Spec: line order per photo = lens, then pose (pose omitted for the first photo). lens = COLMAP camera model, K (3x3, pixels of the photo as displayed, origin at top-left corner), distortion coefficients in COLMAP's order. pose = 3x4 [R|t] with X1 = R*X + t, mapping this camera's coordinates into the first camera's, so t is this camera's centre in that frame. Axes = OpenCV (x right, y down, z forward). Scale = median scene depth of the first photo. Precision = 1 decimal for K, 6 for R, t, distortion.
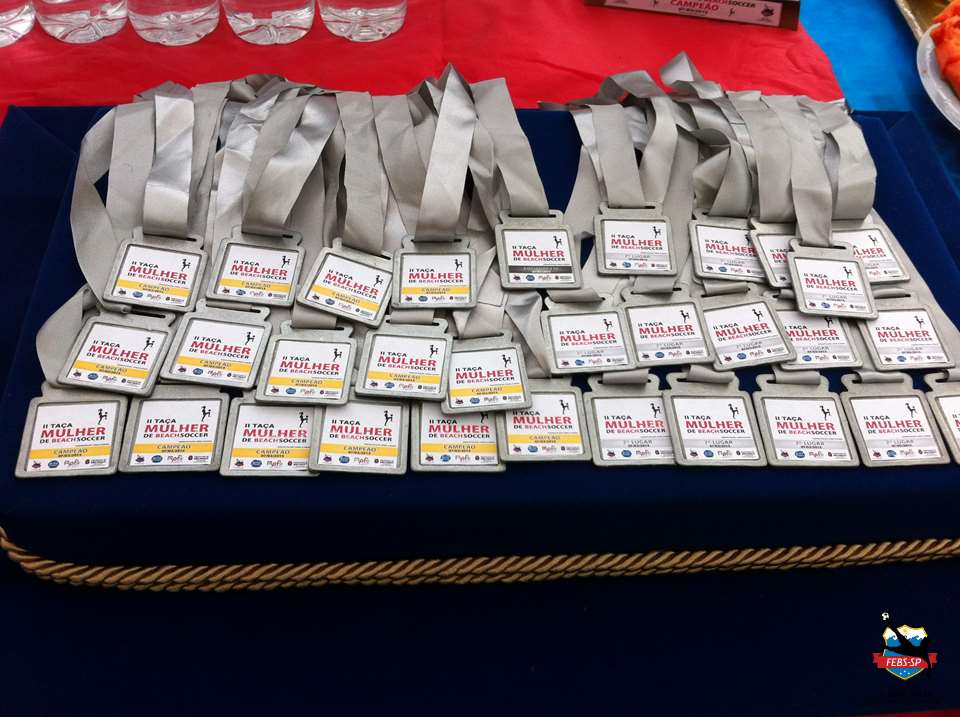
lens RADIAL K [[953.8, 0, 483.9], [0, 953.8, 361.2], [0, 0, 1]] dist [-0.035856, 0.000000]
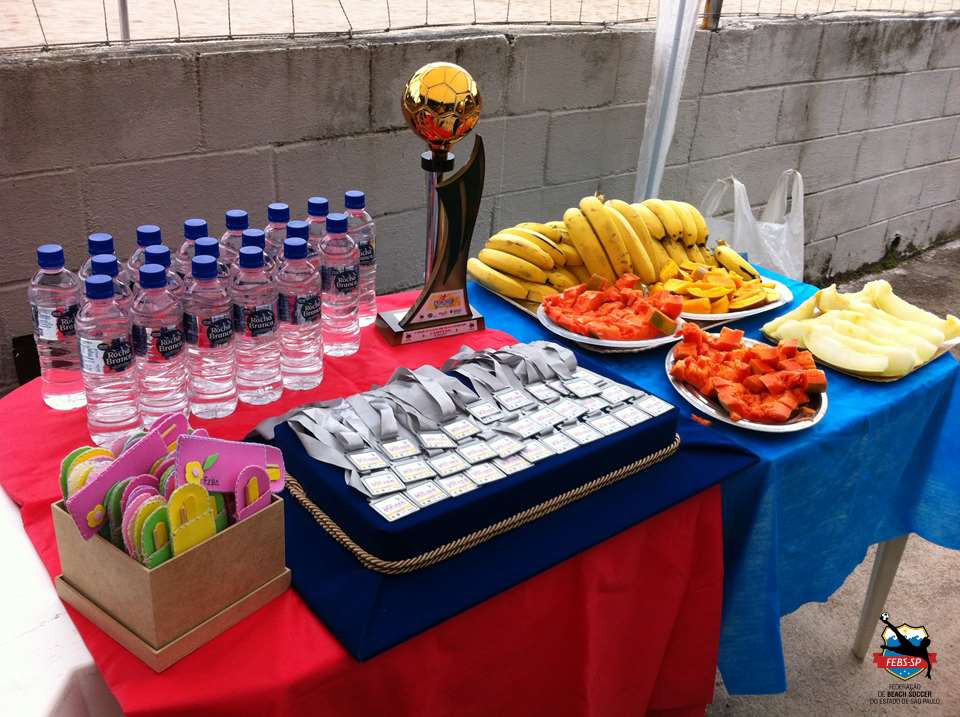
lens RADIAL K [[953.8, 0, 478.2], [0, 953.8, 359.2], [0, 0, 1]] dist [-0.035856, 0.000000]
pose [[0.827480, -0.266555, 0.494192, -1.273317], [0.439788, 0.854869, -0.275291, 0.493609], [-0.349089, 0.445138, 0.824615, -1.242657]]
